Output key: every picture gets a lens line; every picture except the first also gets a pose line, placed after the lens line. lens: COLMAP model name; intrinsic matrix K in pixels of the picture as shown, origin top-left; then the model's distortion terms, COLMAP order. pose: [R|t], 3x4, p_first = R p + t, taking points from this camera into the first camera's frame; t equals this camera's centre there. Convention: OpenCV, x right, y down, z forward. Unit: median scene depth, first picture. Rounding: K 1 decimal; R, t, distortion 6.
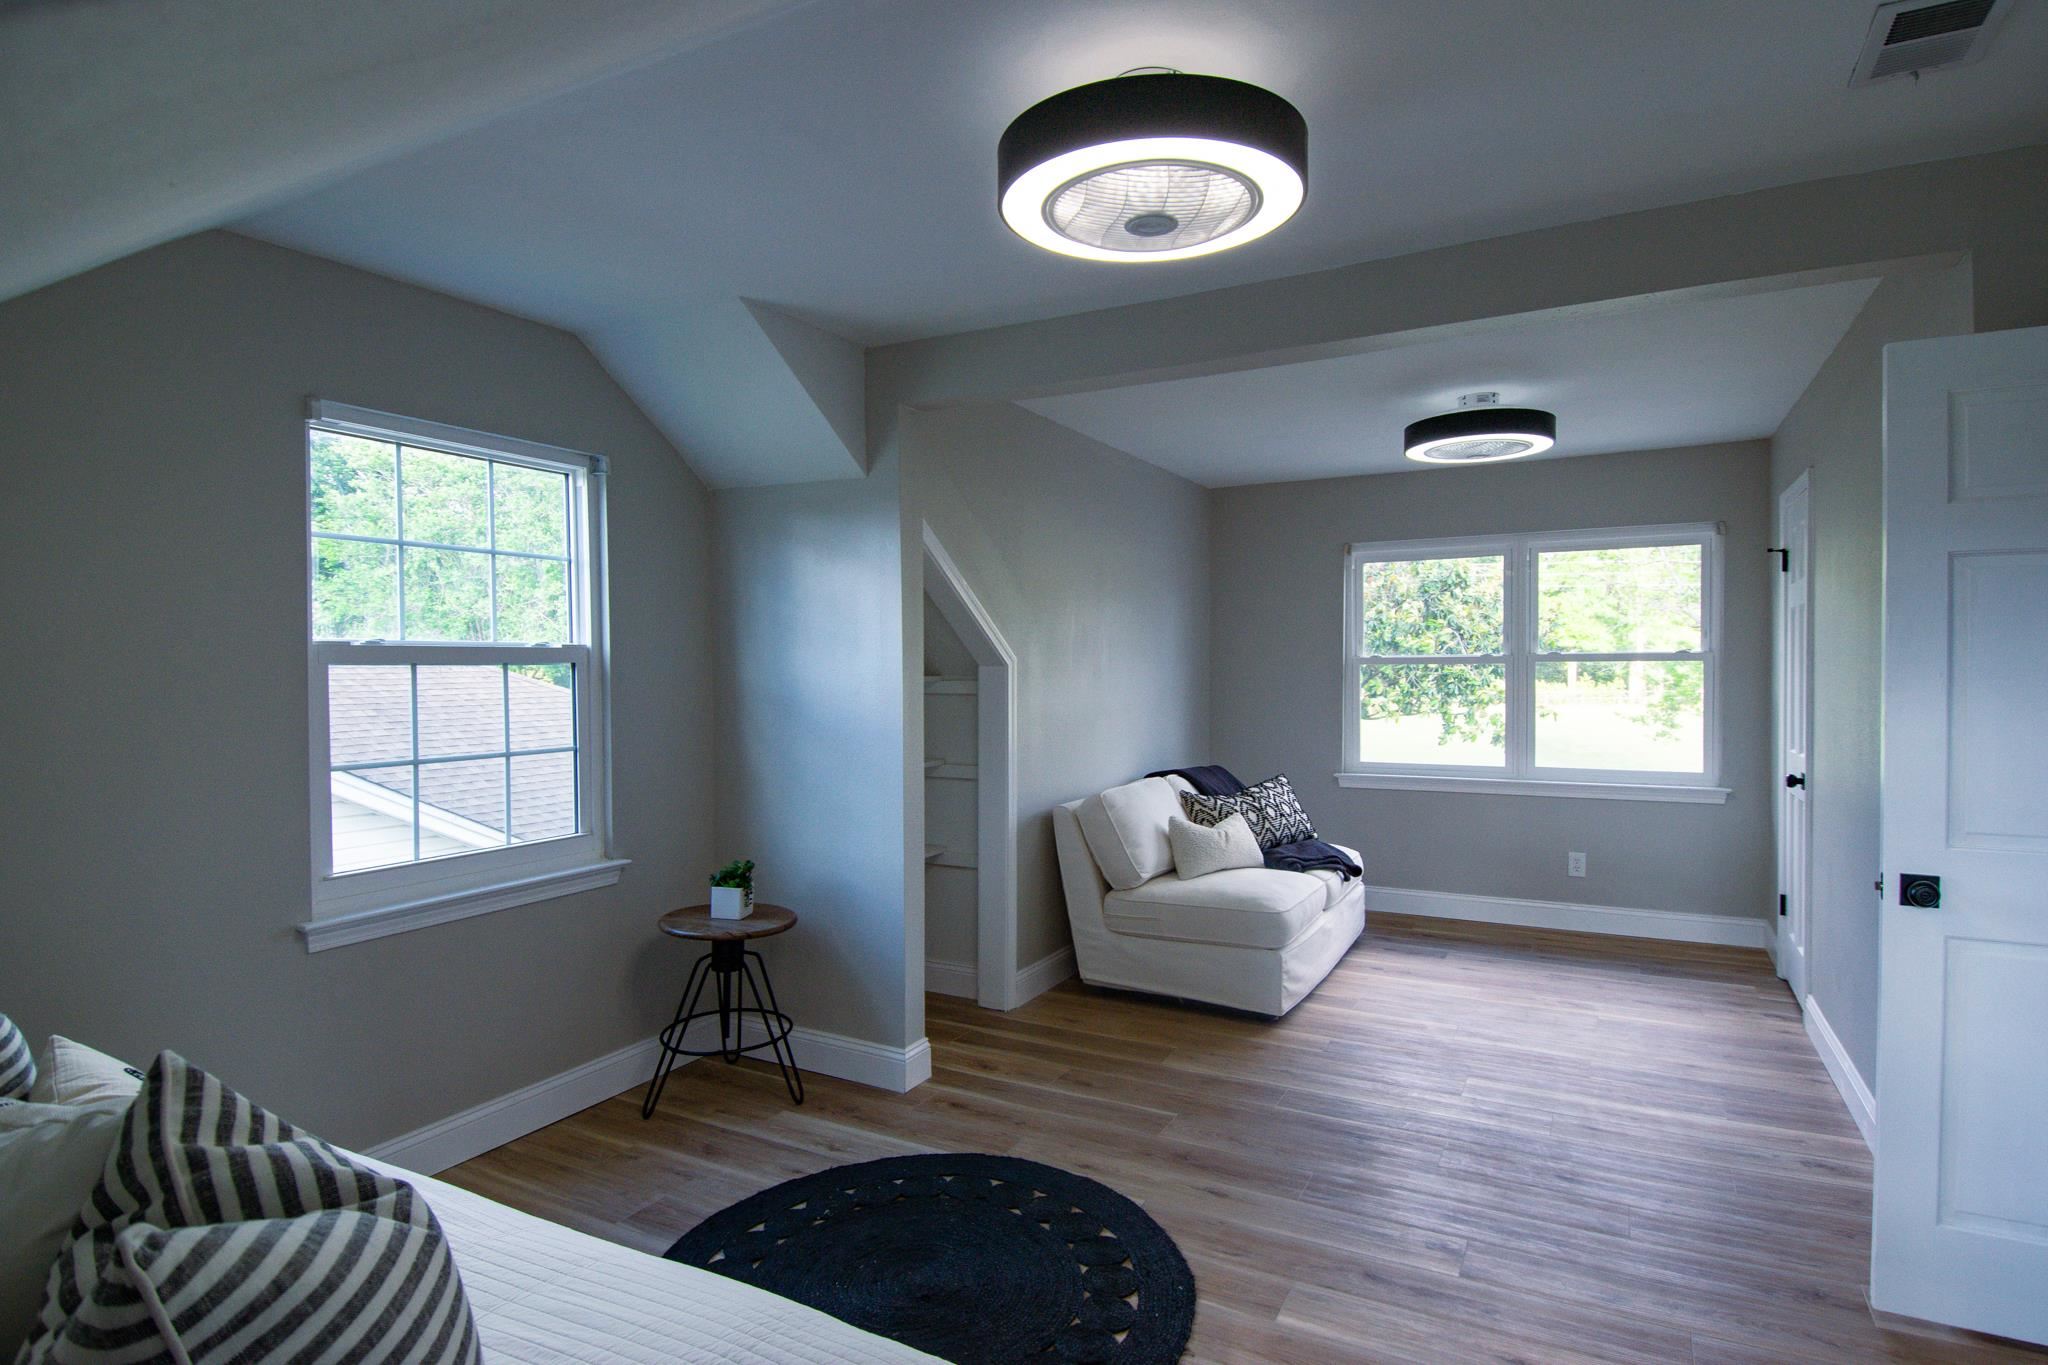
lens RADIAL K [[1036.9, 0, 1102.0], [0, 1036.9, 687.6], [0, 0, 1]] dist [-0.000719, -0.000286]
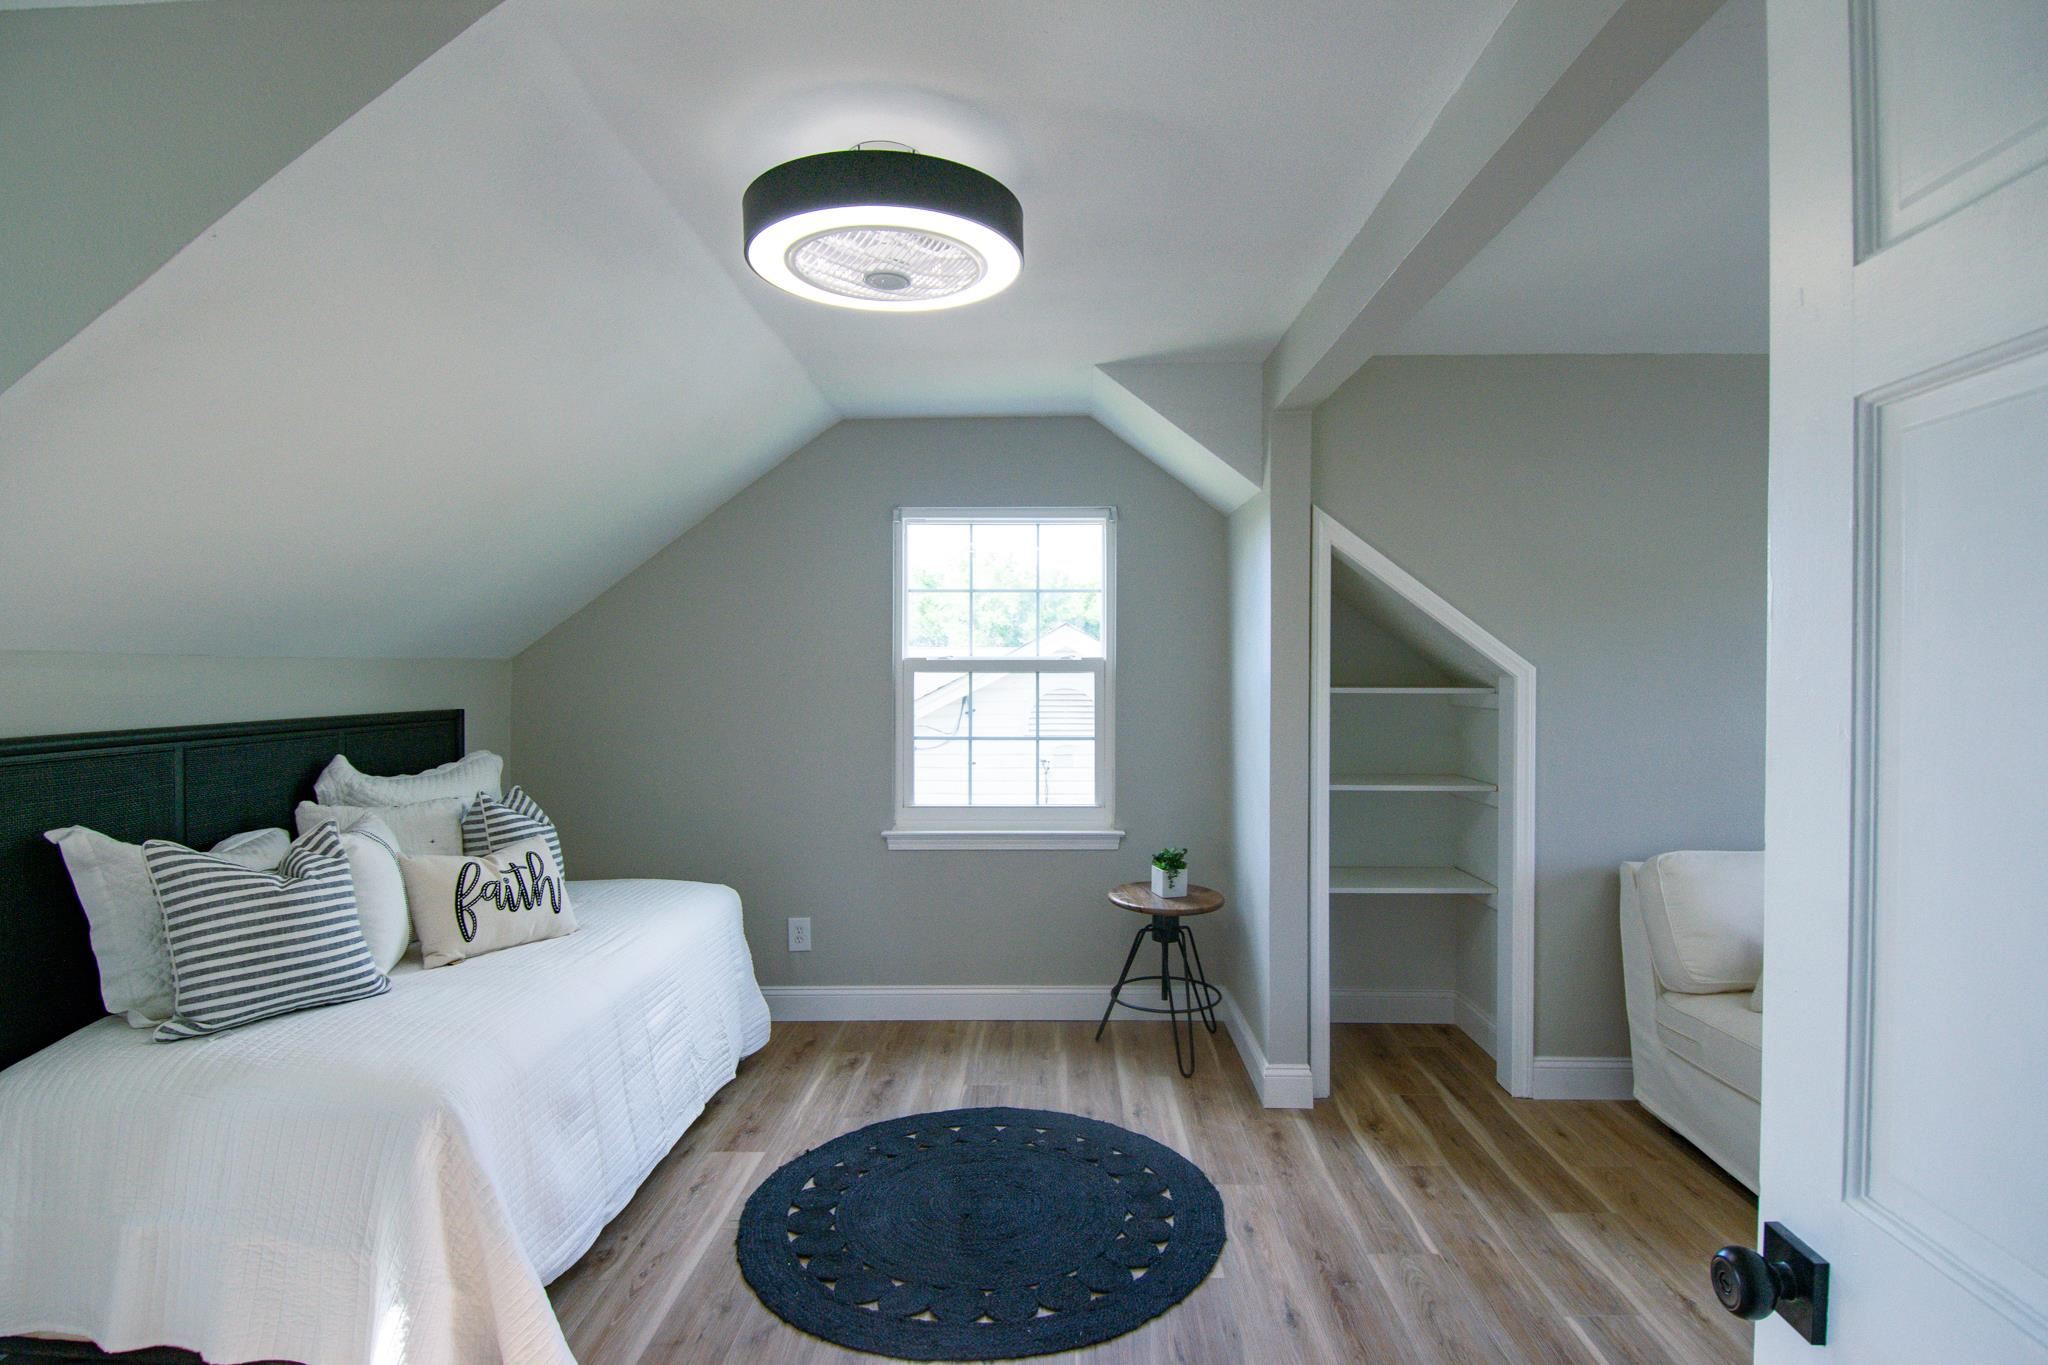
lens RADIAL K [[1068.1, 0, 1036.7], [0, 1068.1, 682.2], [0, 0, 1]] dist [0.000100, -0.000236]
pose [[0.429691, 0.014619, -0.902858, 0.716989], [-0.020258, 0.999773, 0.006547, -0.019156], [0.902749, 0.015477, 0.429890, 0.408347]]
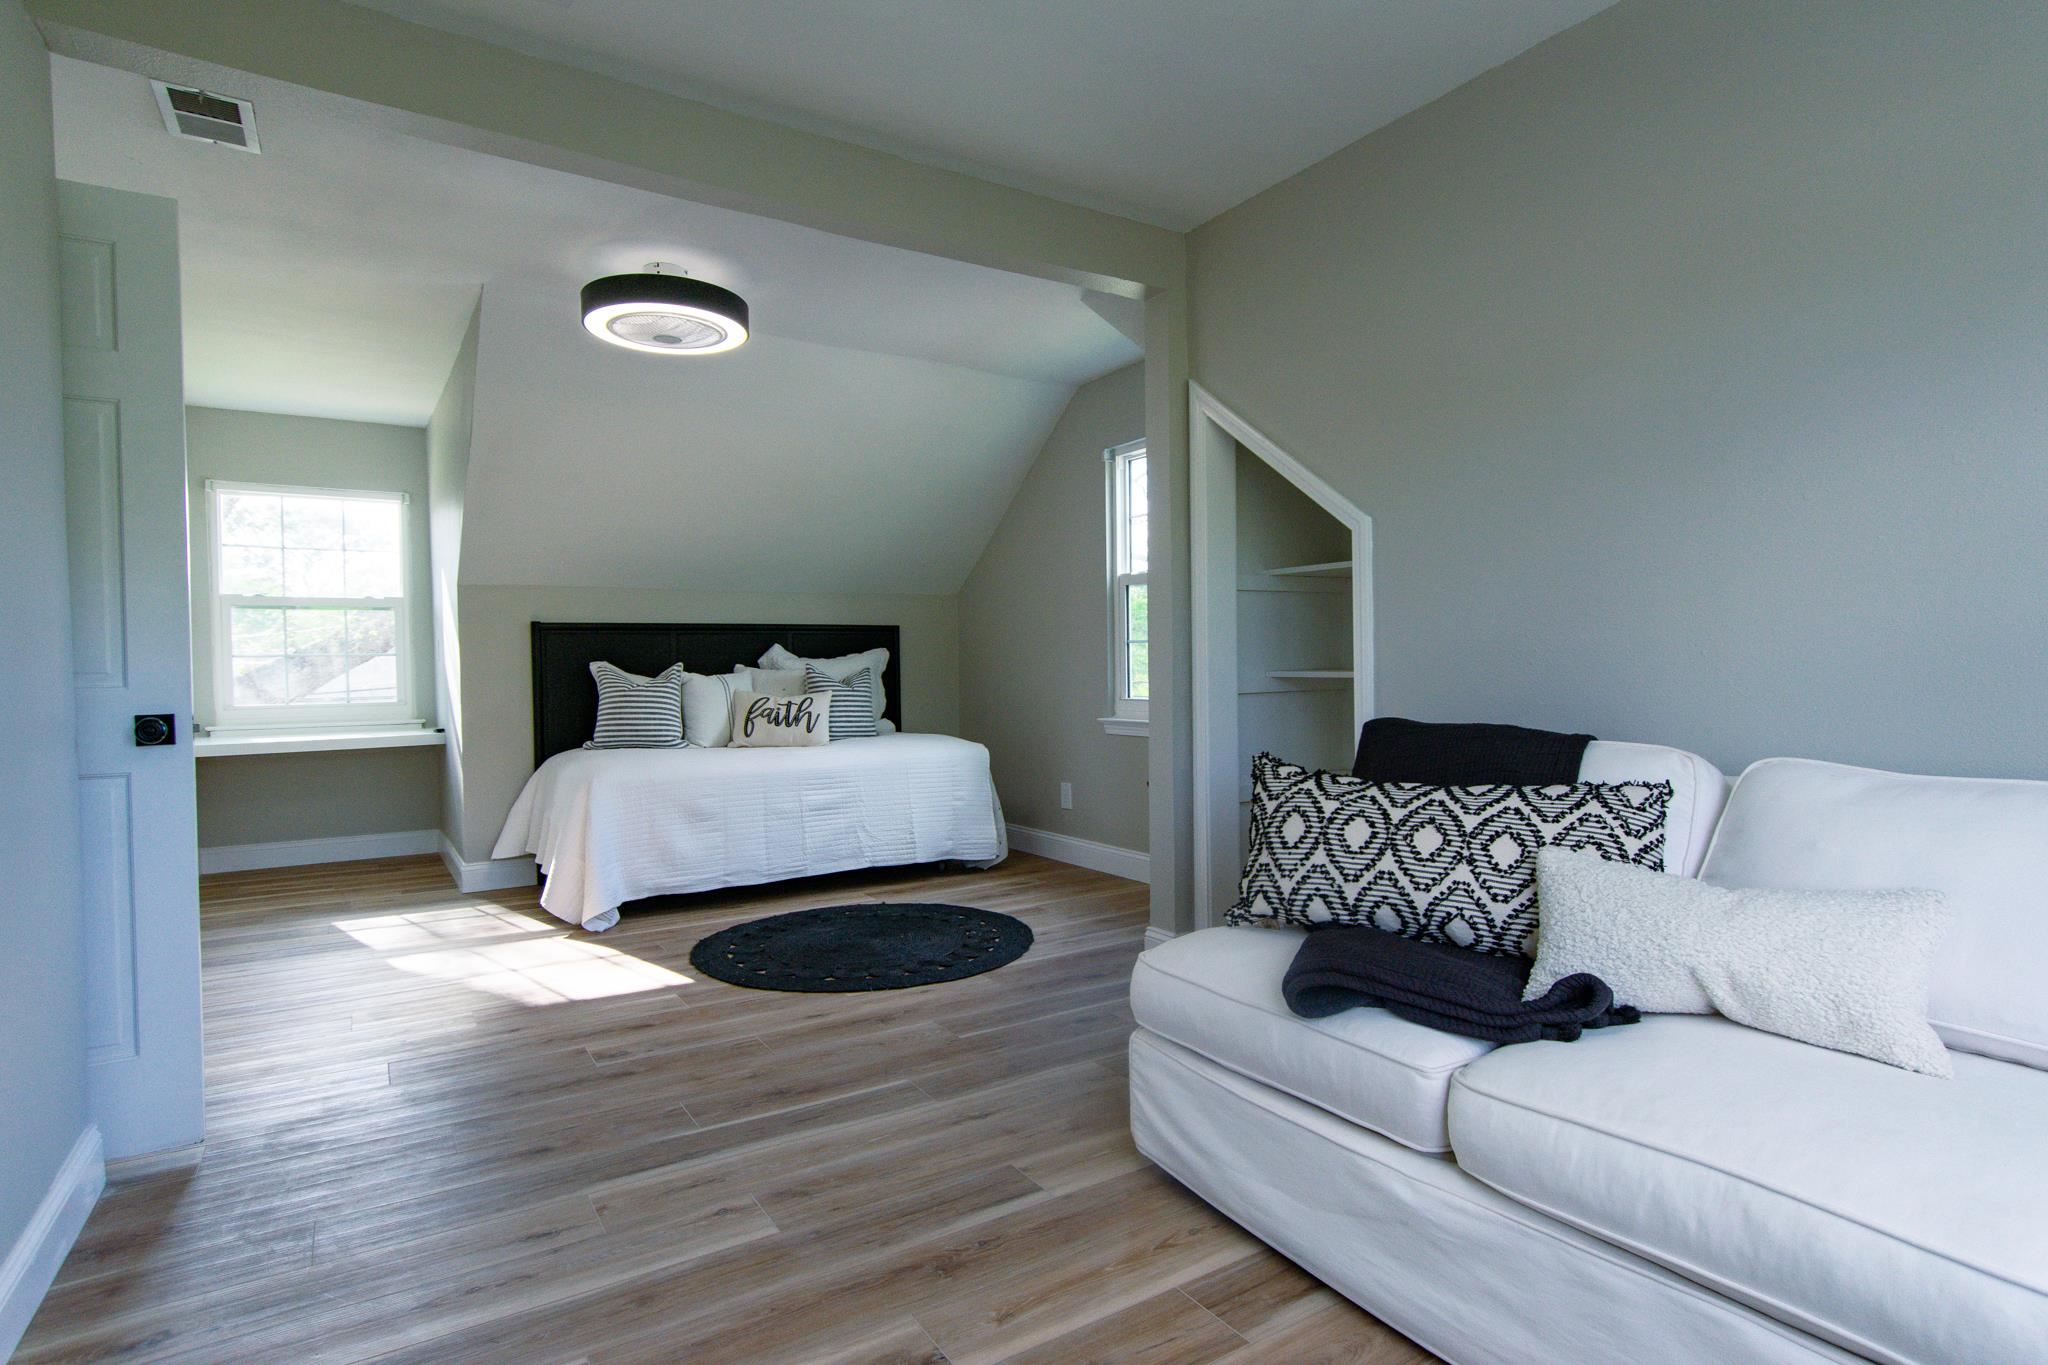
lens RADIAL K [[1068.1, 0, 1036.7], [0, 1068.1, 682.2], [0, 0, 1]] dist [0.000100, -0.000236]
pose [[-0.522748, 0.027063, -0.852058, 0.882745], [-0.000509, 0.999486, 0.032058, 0.080068], [0.852487, 0.017192, -0.522465, 1.657098]]
